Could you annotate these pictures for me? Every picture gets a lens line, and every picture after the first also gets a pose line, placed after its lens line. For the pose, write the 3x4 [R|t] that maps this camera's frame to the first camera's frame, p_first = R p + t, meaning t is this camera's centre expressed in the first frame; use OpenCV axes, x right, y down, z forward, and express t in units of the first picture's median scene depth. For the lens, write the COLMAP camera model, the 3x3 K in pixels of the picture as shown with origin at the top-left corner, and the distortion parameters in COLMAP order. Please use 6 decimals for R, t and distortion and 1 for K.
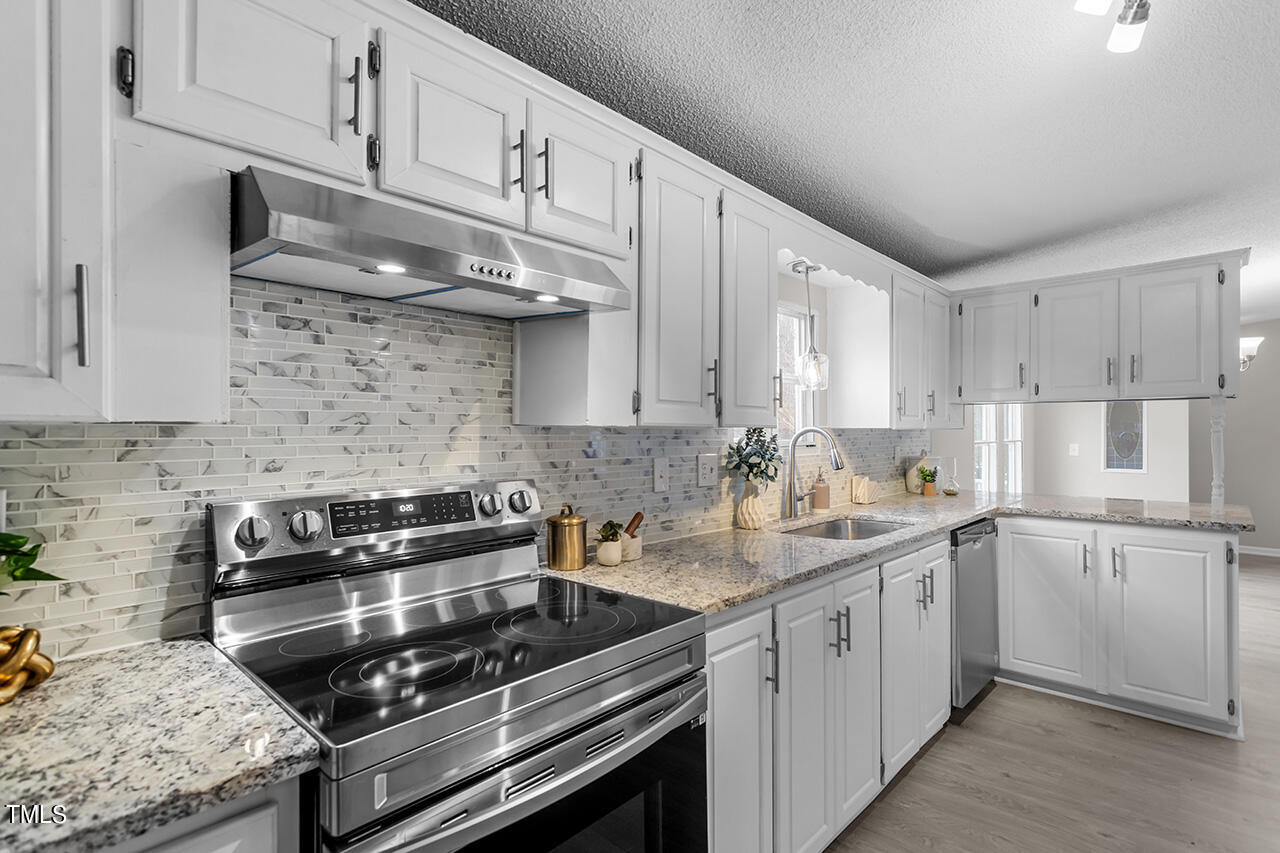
lens RADIAL K [[618.8, 0, 641.5], [0, 618.8, 428.7], [0, 0, 1]] dist [0.003044, 0.000893]
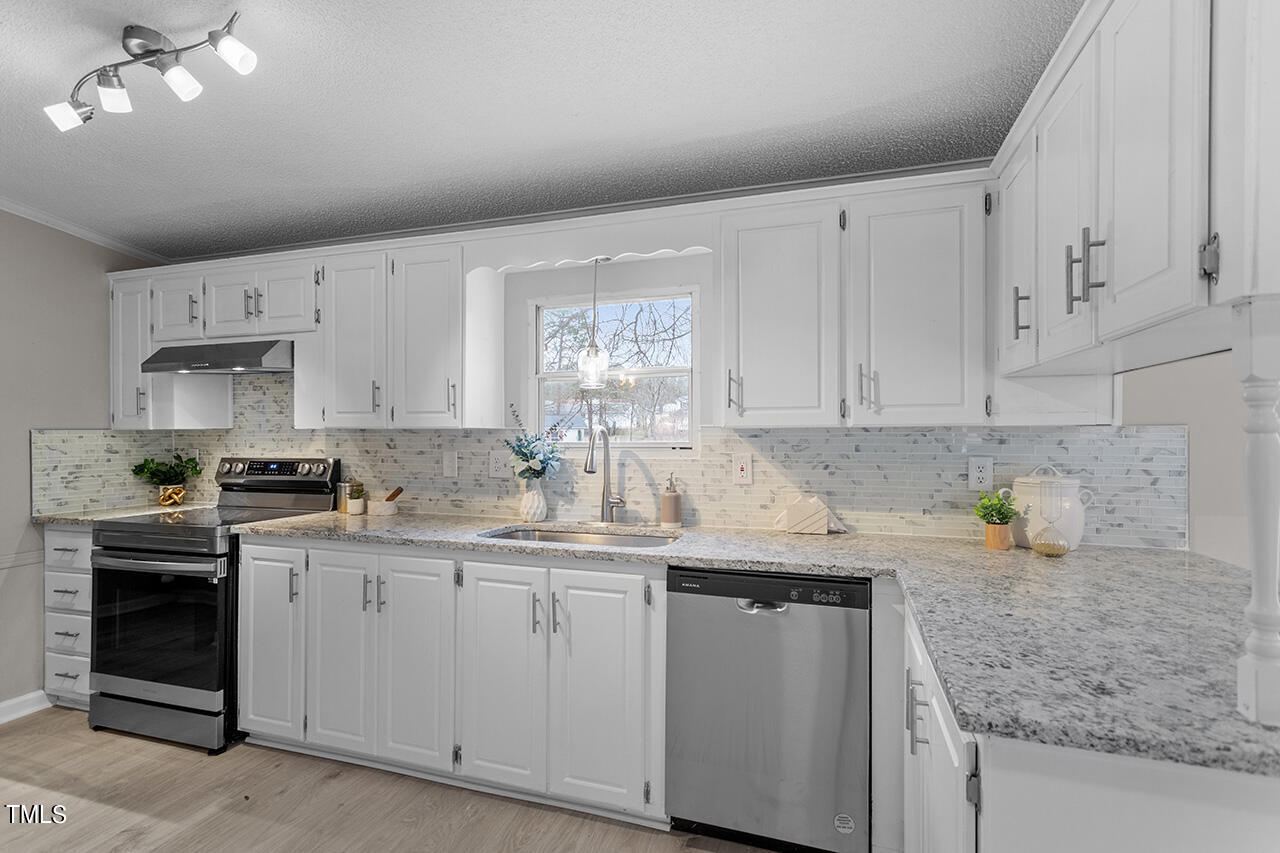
lens RADIAL K [[618.8, 0, 637.7], [0, 618.8, 430.7], [0, 0, 1]] dist [0.003044, 0.000893]
pose [[0.417693, -0.000551, -0.908588, 1.717845], [0.005740, 0.999981, 0.002033, 0.002612], [0.908570, -0.006065, 0.417689, 0.993497]]
